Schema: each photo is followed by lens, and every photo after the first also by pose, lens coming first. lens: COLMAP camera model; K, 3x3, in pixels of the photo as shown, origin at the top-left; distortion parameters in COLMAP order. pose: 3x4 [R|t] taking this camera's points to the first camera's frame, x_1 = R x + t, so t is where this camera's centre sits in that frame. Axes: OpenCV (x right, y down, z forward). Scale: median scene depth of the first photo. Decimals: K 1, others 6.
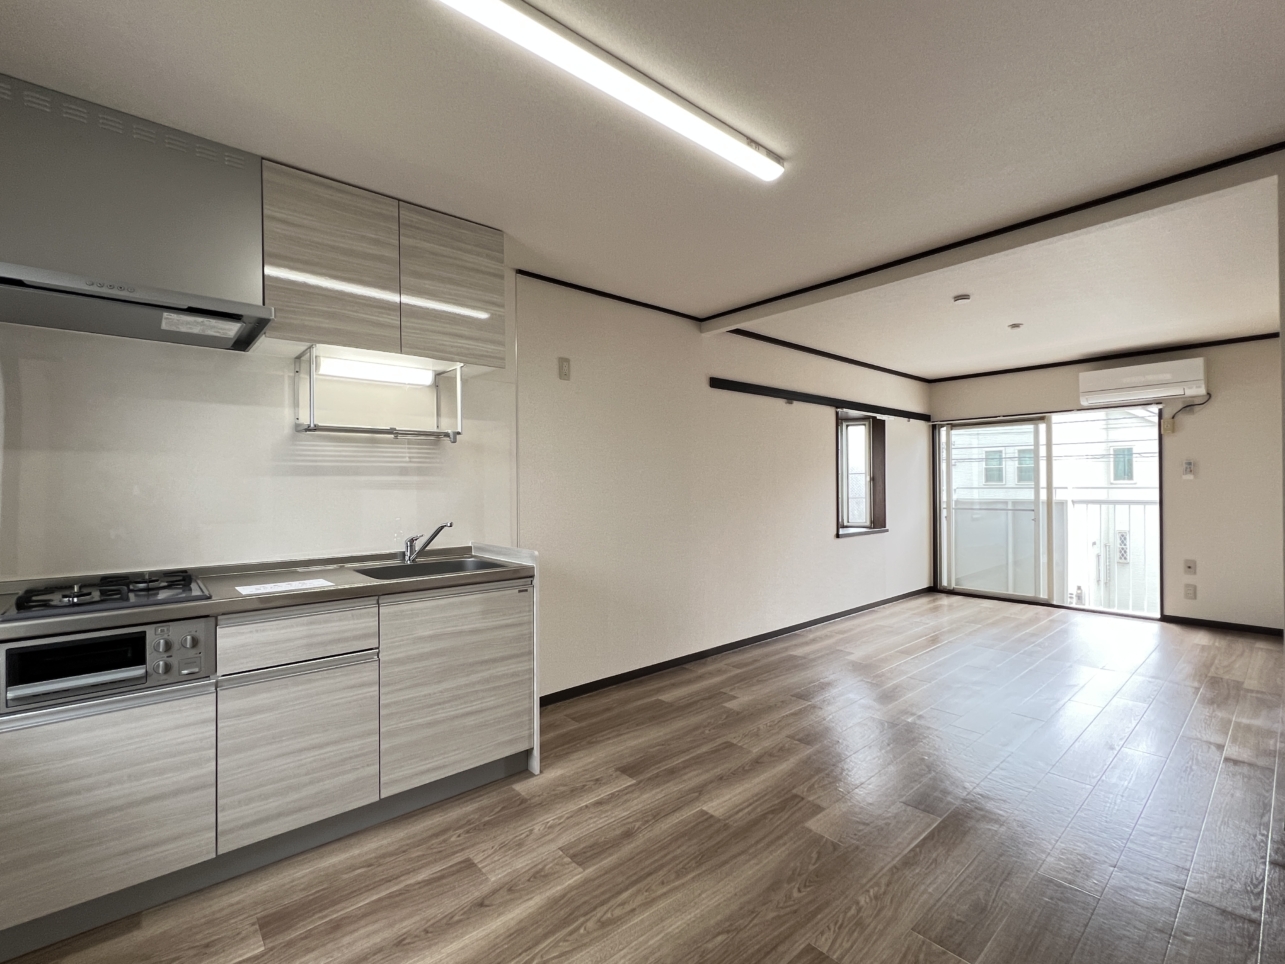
lens RADIAL K [[578.5, 0, 642.5], [0, 578.5, 482.0], [0, 0, 1]] dist [0.000116, 0.000143]
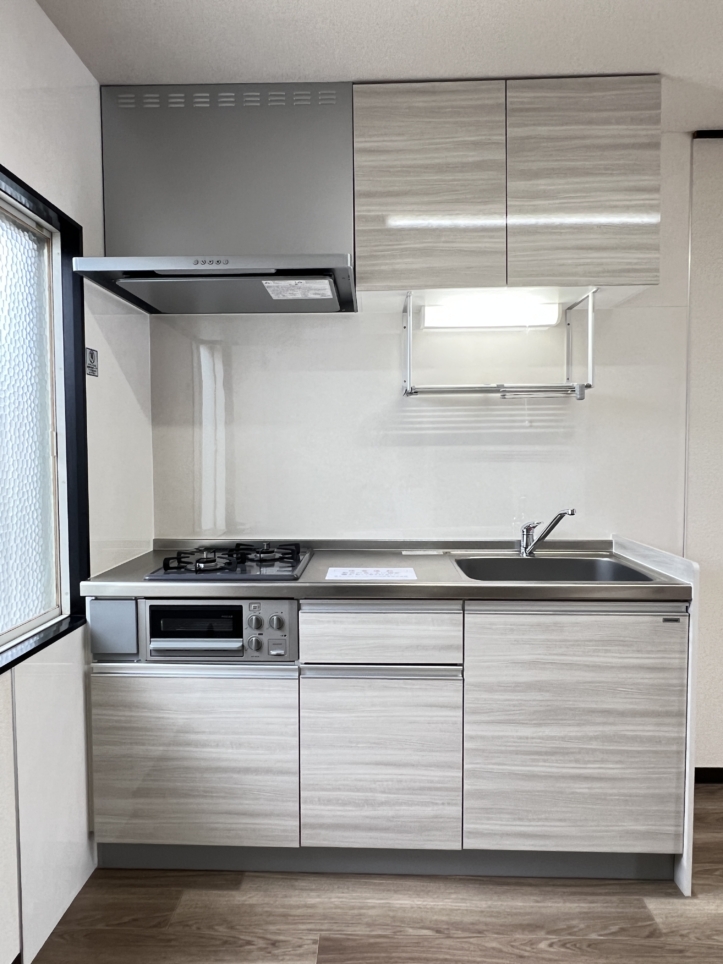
lens RADIAL K [[649.7, 0, 361.5], [0, 649.7, 482.0], [0, 0, 1]] dist [-0.001027, -0.001132]
pose [[0.730141, 0.038156, -0.682231, 0.040688], [0.003536, 0.998215, 0.059612, -0.017284], [0.683288, -0.045937, 0.728703, 0.254002]]
